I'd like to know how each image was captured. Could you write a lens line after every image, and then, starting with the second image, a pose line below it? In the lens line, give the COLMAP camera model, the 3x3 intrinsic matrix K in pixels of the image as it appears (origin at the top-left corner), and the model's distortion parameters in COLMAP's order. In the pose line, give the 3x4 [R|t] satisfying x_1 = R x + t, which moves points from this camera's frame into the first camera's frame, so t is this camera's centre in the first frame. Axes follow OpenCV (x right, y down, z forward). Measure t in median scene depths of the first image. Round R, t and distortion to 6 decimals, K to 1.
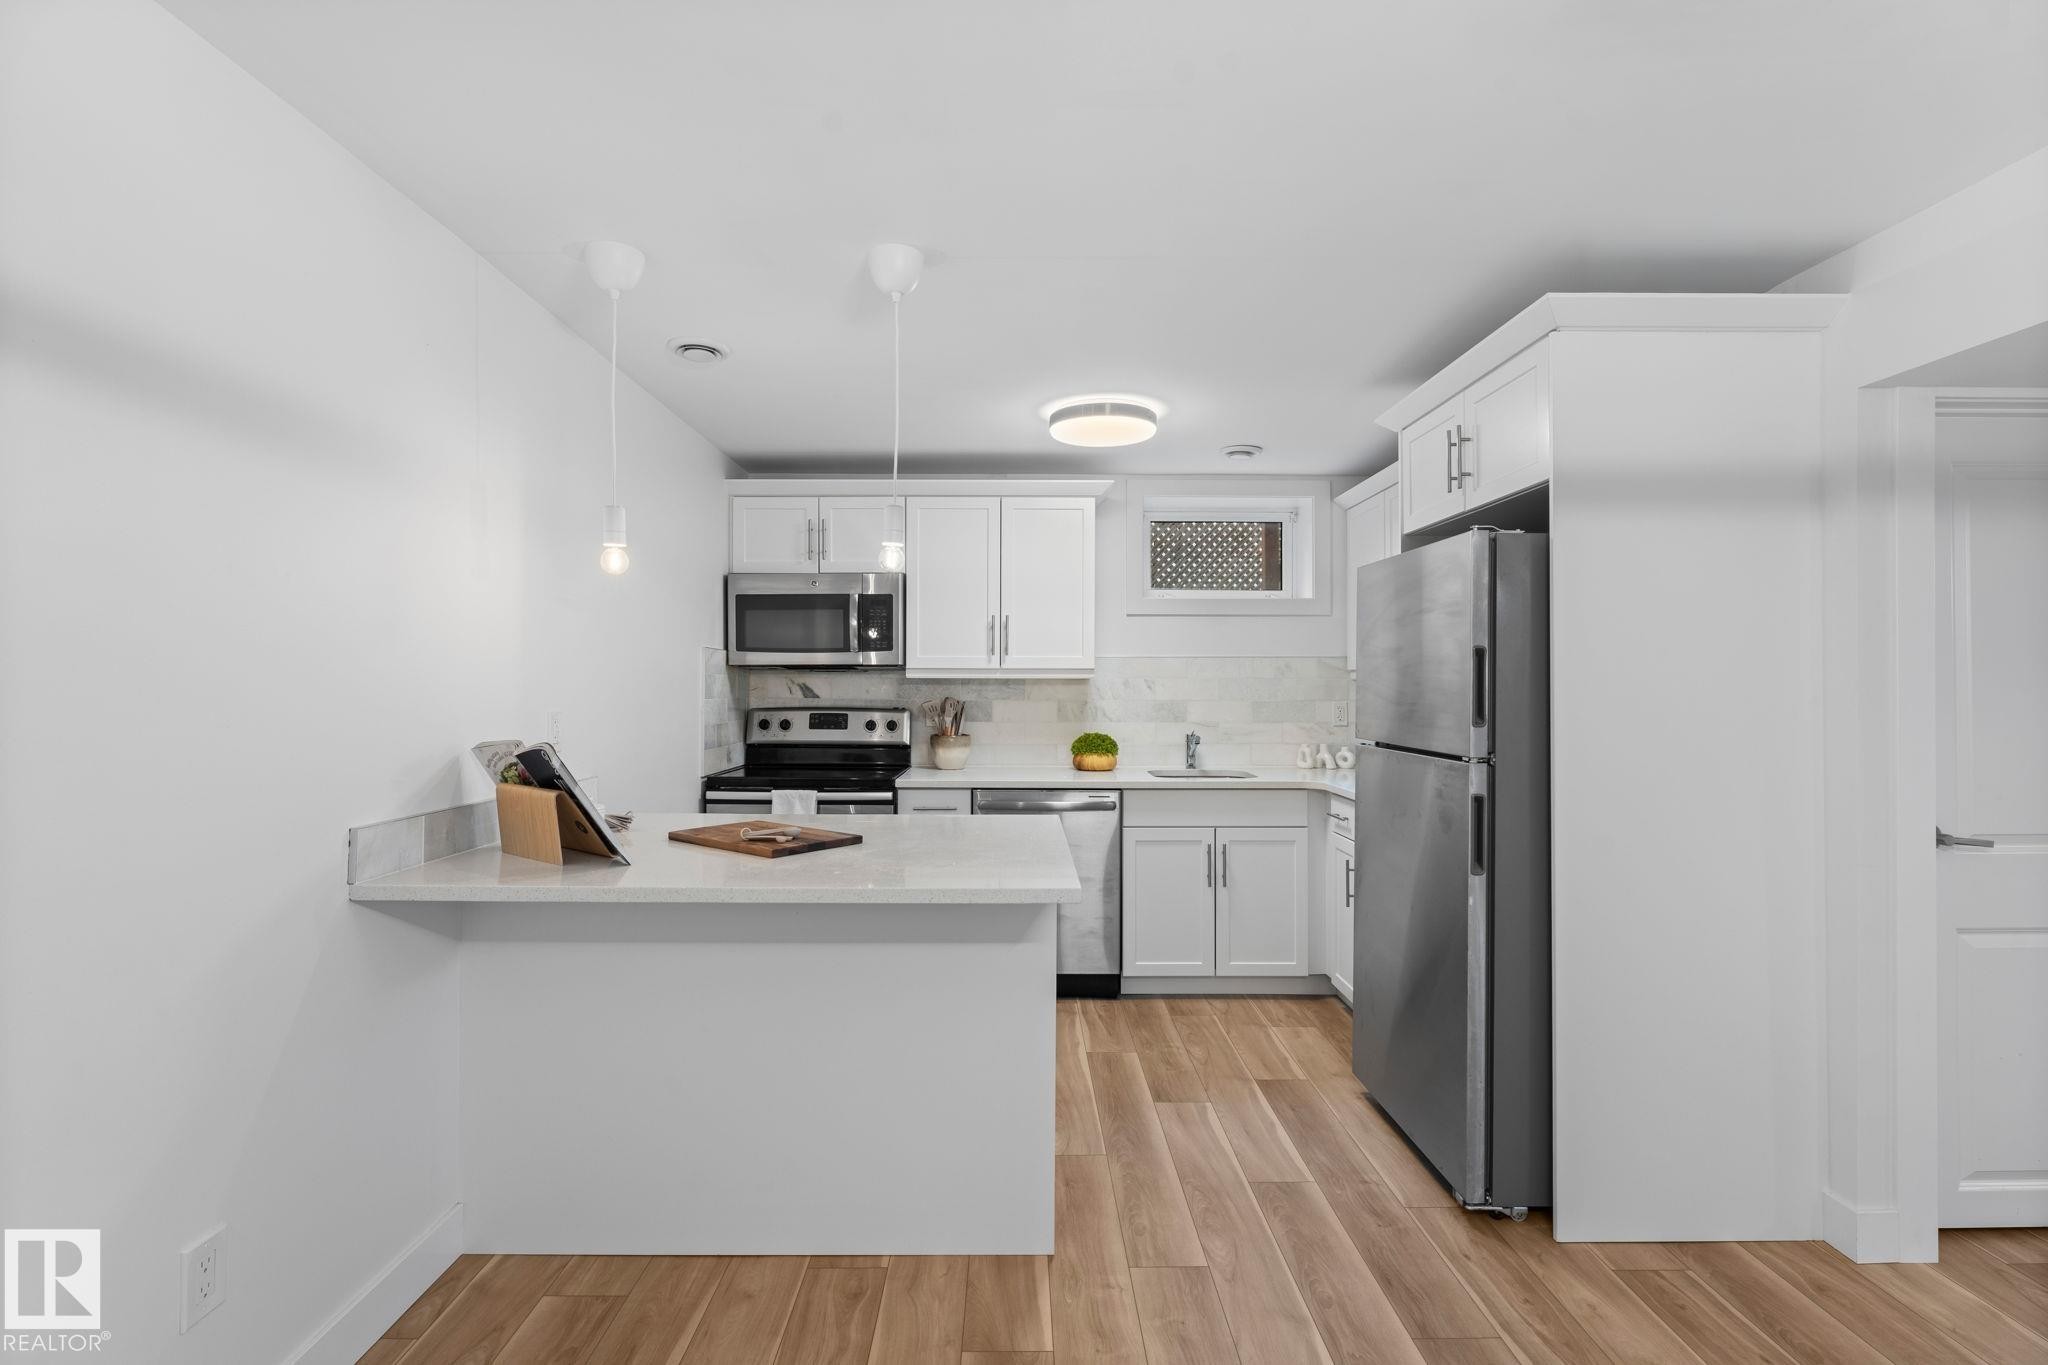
lens RADIAL K [[938.9, 0, 1030.4], [0, 938.9, 681.7], [0, 0, 1]] dist [-0.002661, 0.000726]
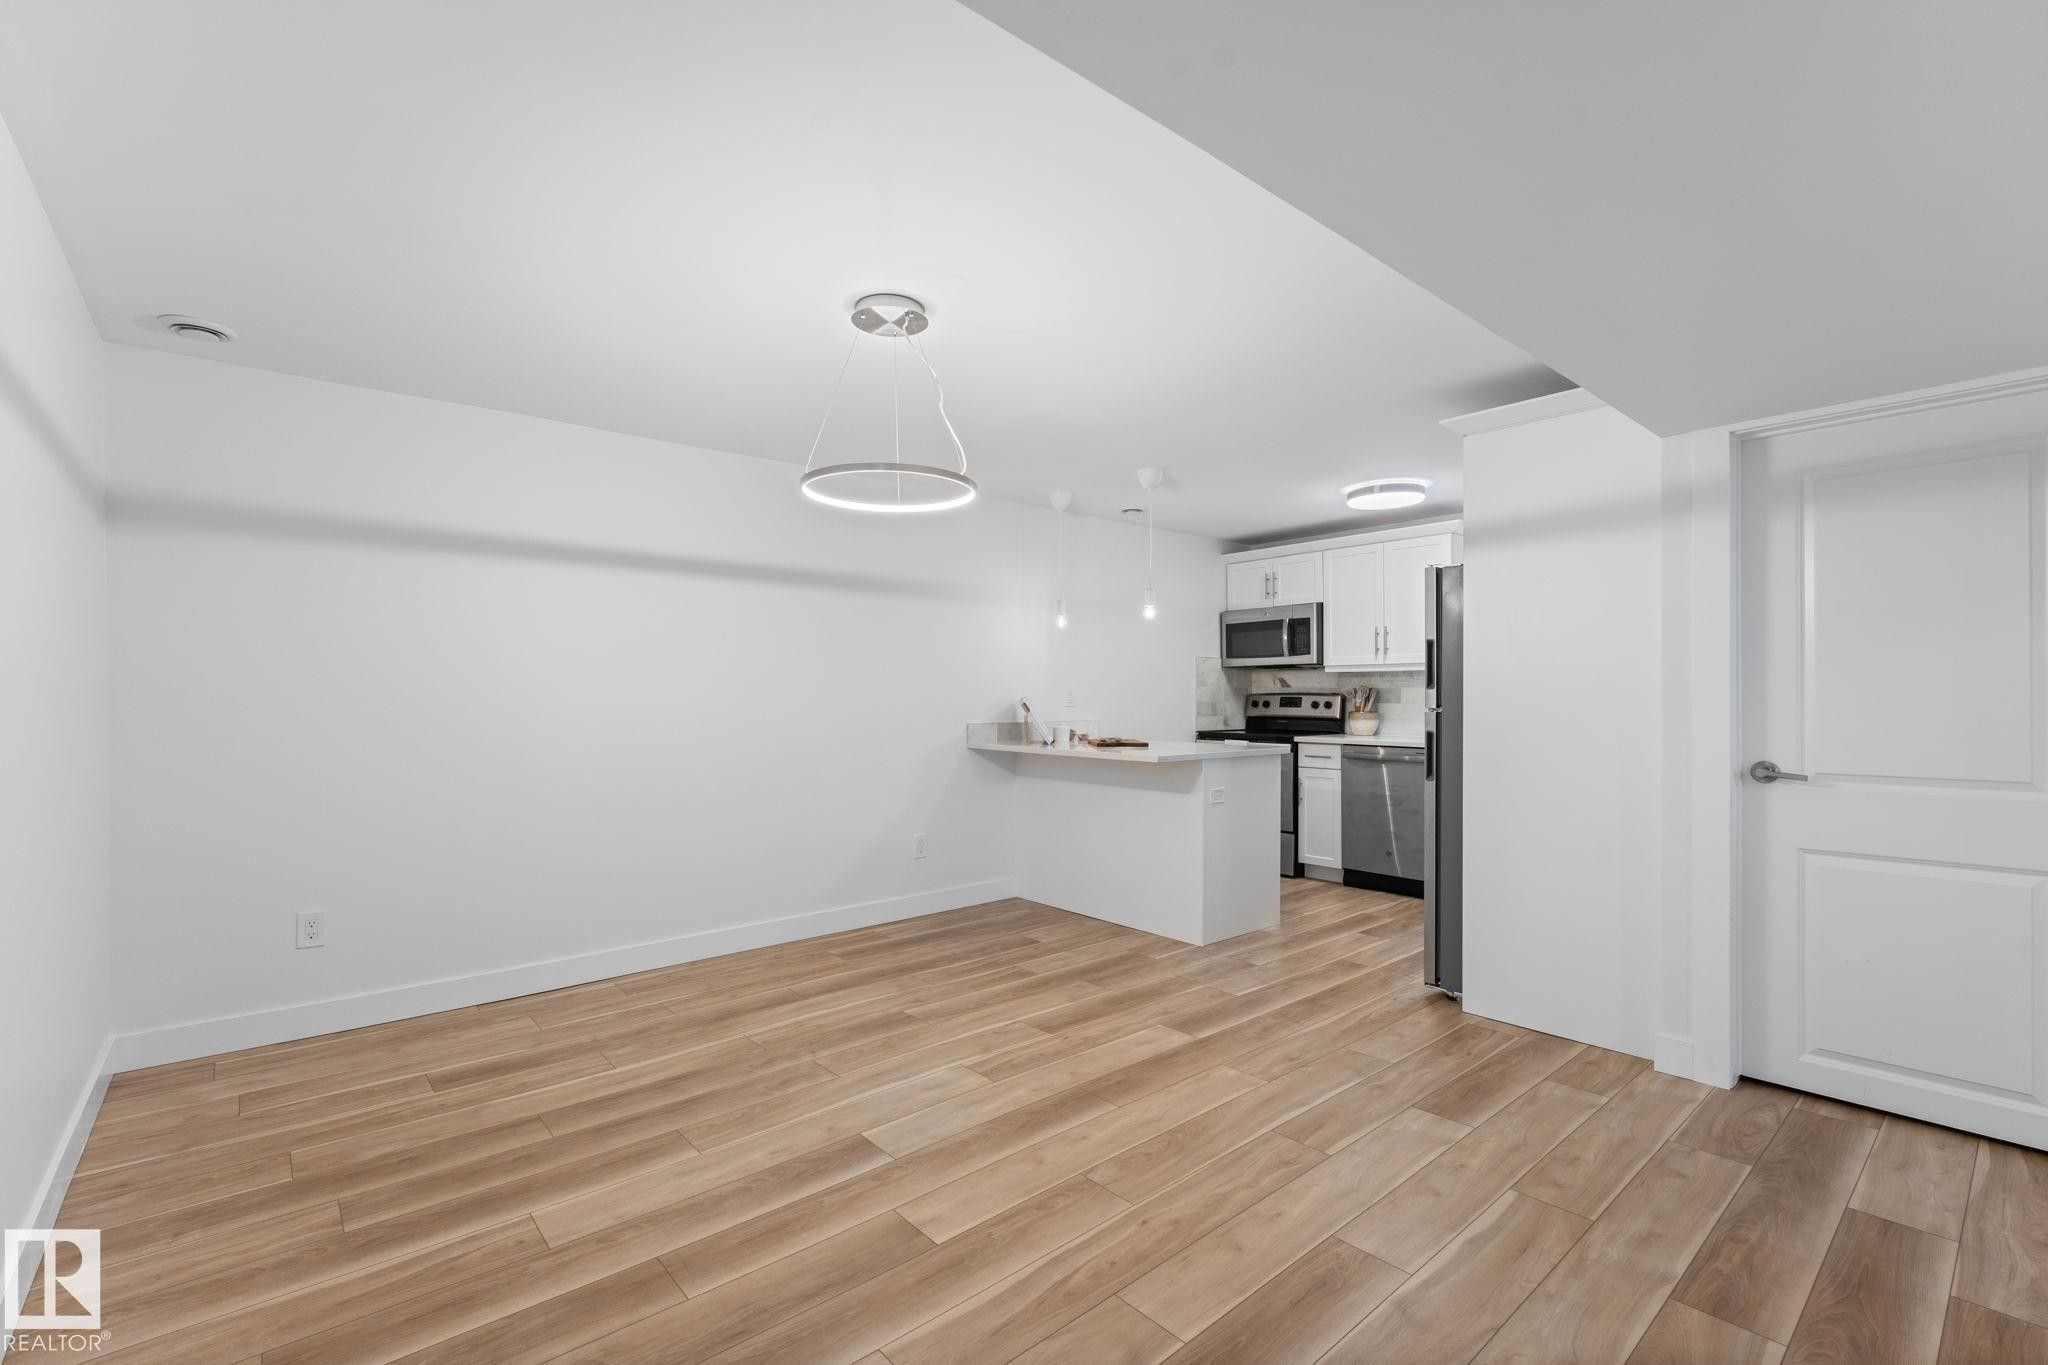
lens RADIAL K [[888.5, 0, 1019.3], [0, 888.5, 696.2], [0, 0, 1]] dist [0.002942, -0.000721]
pose [[0.642618, -0.002941, -0.766181, 0.691747], [0.007087, 0.999973, 0.002106, 0.029921], [0.766154, -0.006784, 0.642621, -0.304569]]
